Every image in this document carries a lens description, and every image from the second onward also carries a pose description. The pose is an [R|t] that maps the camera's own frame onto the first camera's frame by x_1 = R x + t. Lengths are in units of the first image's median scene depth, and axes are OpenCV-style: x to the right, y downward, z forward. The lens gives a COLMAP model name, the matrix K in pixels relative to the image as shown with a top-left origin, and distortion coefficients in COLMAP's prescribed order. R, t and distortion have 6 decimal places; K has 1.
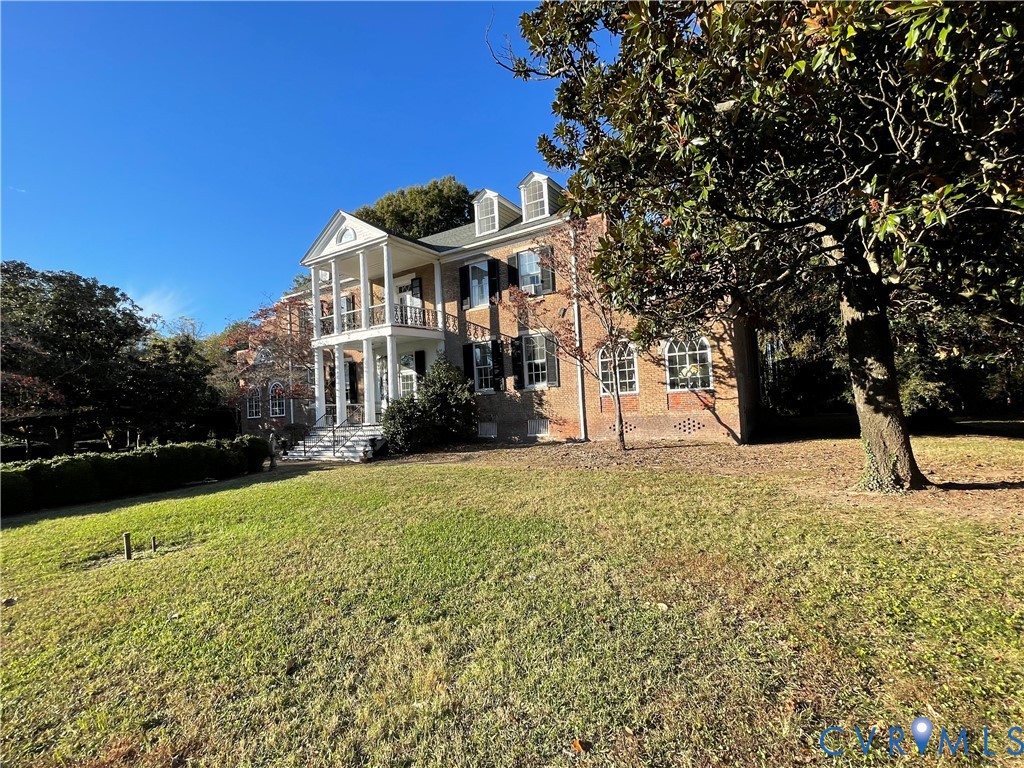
lens RADIAL K [[476.2, 0, 511.9], [0, 476.2, 380.2], [0, 0, 1]] dist [0.002055, -0.000017]
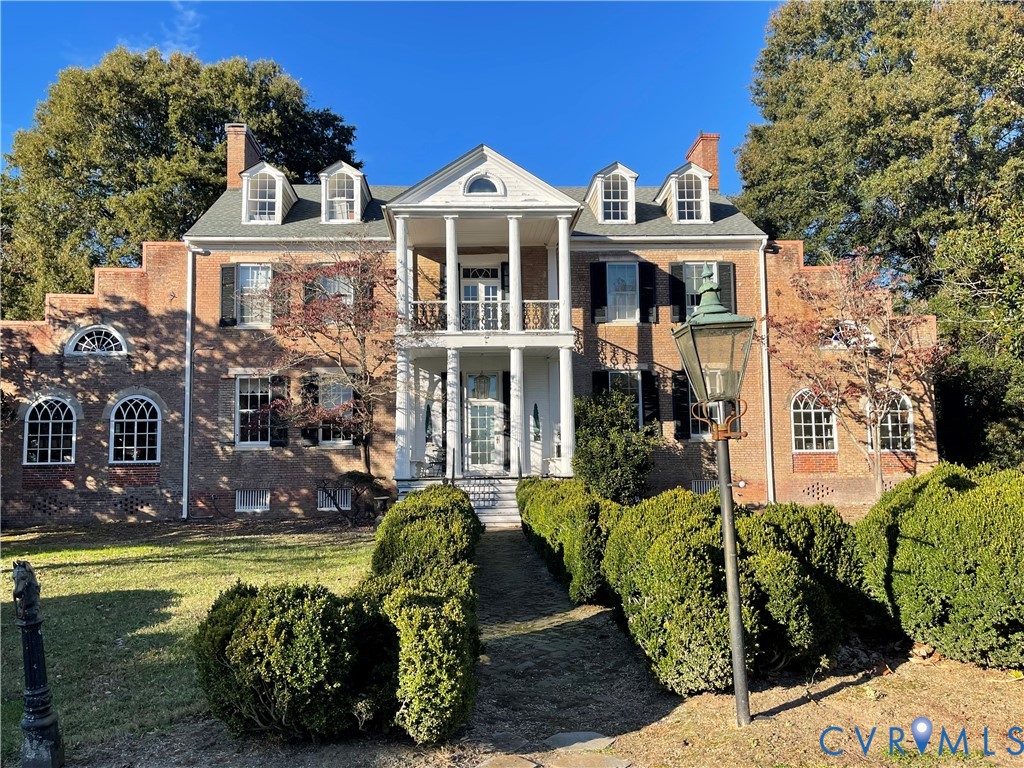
lens RADIAL K [[840.9, 0, 512.3], [0, 840.9, 385.4], [0, 0, 1]] dist [0.044591, 0.000893]
pose [[0.816002, 0.103354, 0.568734, -0.965635], [-0.059960, 0.993712, -0.094555, 0.076355], [-0.574930, 0.043055, 0.817069, 0.052593]]
